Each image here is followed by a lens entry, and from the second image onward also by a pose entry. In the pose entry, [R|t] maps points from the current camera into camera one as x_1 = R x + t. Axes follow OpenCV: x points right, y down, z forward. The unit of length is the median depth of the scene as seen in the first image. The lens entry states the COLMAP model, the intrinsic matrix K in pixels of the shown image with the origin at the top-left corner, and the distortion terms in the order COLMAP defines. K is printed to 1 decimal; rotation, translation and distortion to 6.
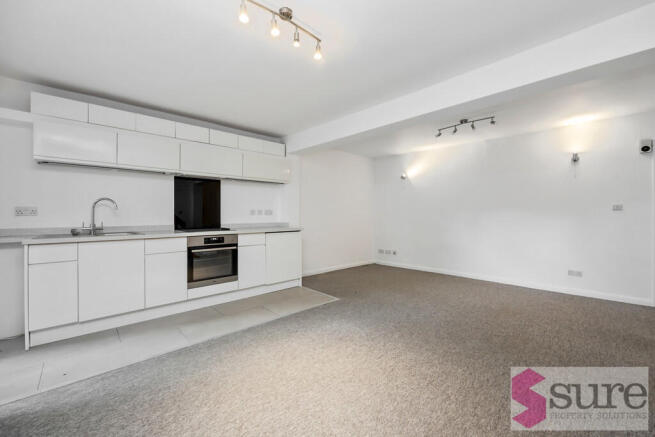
lens RADIAL K [[265.8, 0, 325.8], [0, 265.8, 214.3], [0, 0, 1]] dist [-0.002146, -0.000189]
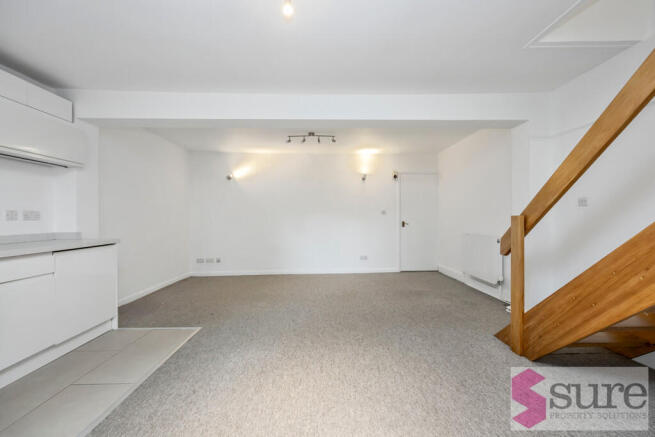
lens RADIAL K [[264.8, 0, 326.2], [0, 264.8, 217.6], [0, 0, 1]] dist [-0.000339, 0.000039]
pose [[0.660308, -0.005841, 0.750972, -0.278692], [0.006997, 0.999974, 0.001626, 0.001211], [-0.750962, 0.004181, 0.660332, 0.216463]]
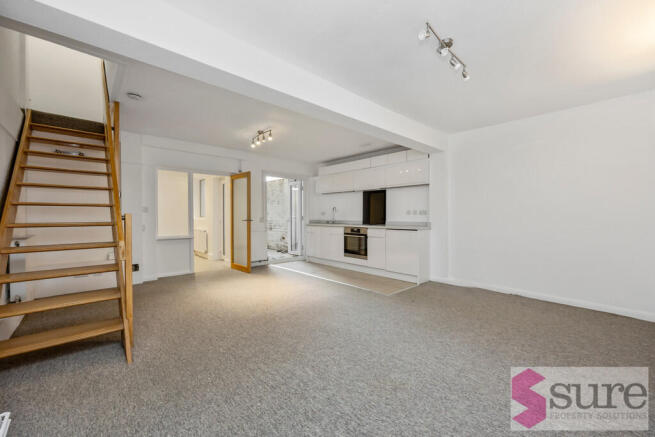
lens RADIAL K [[264.8, 0, 326.2], [0, 264.8, 217.6], [0, 0, 1]] dist [-0.000339, 0.000039]
pose [[-0.000620, 0.010722, -0.999942, 1.076529], [-0.000399, 0.999942, 0.010722, 0.002330], [1.000000, 0.000405, -0.000616, 0.752625]]
